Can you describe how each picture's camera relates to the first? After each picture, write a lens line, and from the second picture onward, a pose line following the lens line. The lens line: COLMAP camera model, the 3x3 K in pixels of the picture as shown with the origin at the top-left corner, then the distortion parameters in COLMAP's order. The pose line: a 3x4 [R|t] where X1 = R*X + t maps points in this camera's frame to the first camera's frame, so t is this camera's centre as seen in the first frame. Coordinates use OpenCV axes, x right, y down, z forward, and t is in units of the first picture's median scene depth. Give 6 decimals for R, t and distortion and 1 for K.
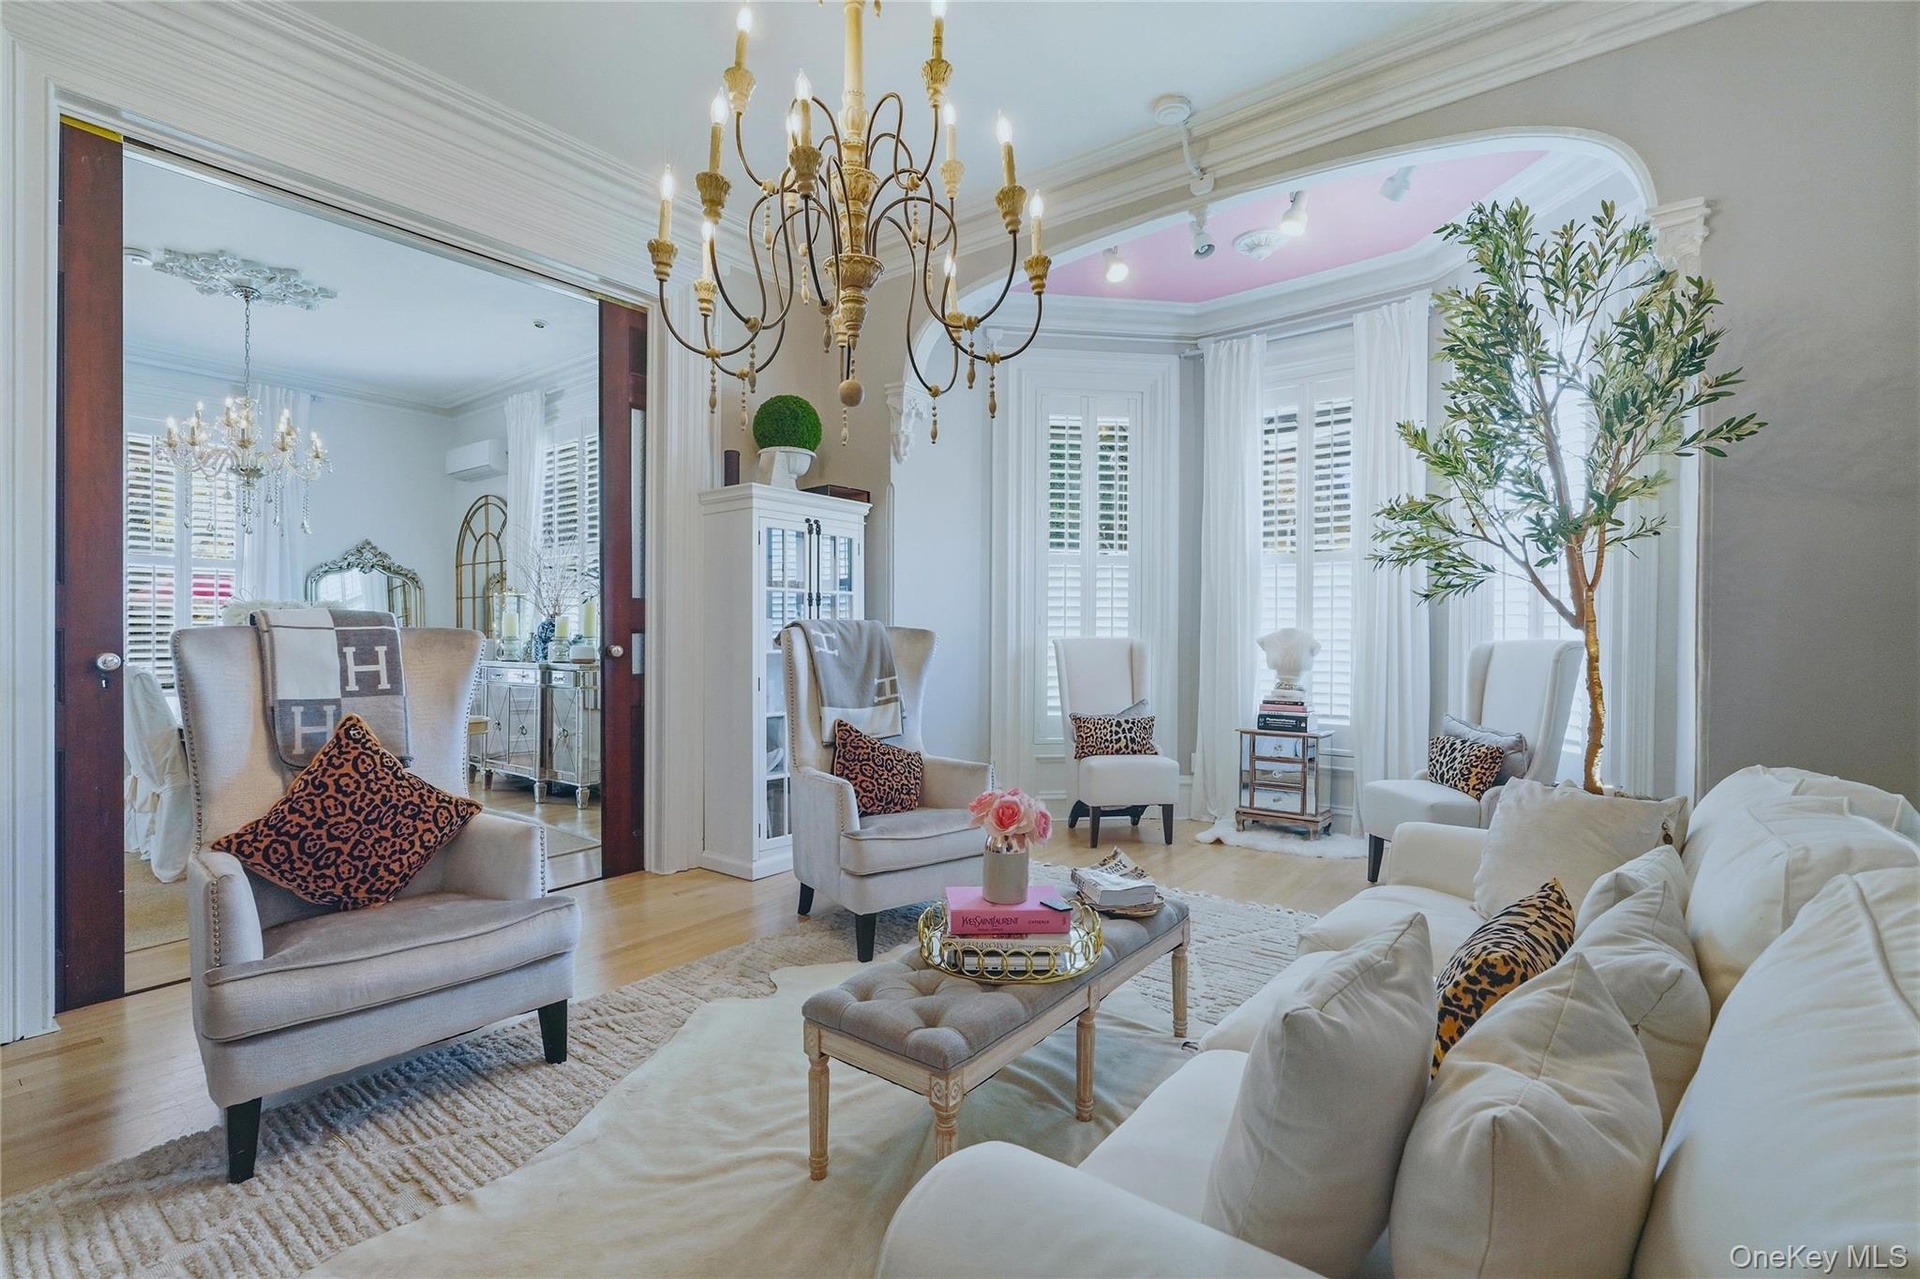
lens RADIAL K [[864.8, 0, 965.1], [0, 864.8, 639.7], [0, 0, 1]] dist [-0.002758, -0.000095]
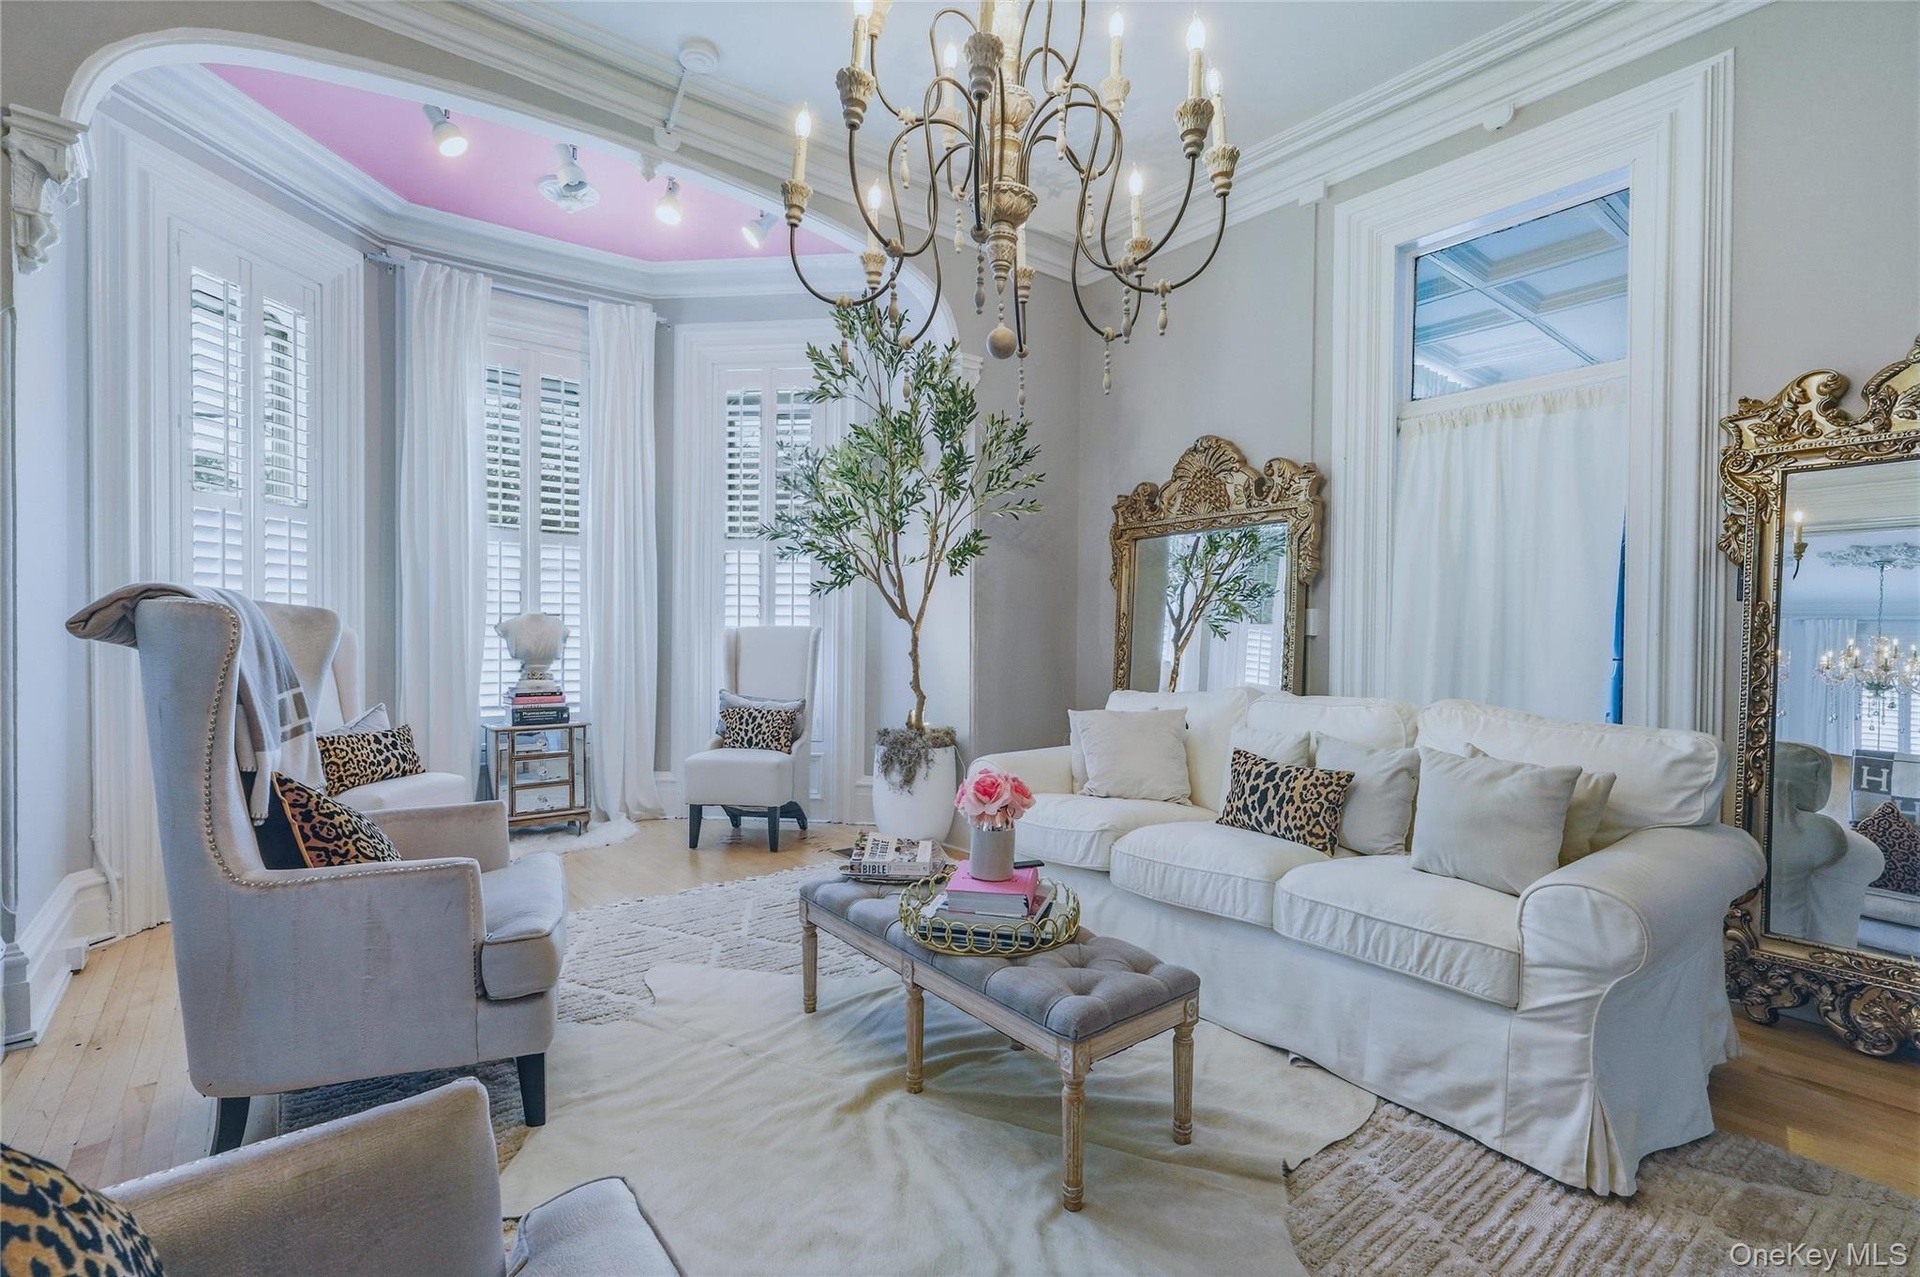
lens RADIAL K [[864.8, 0, 963.1], [0, 864.8, 644.3], [0, 0, 1]] dist [-0.002758, -0.000095]
pose [[0.236669, -0.017246, 0.971437, -0.424873], [-0.006760, 0.999789, 0.019396, -0.001352], [-0.971567, -0.011157, 0.236503, 0.342831]]
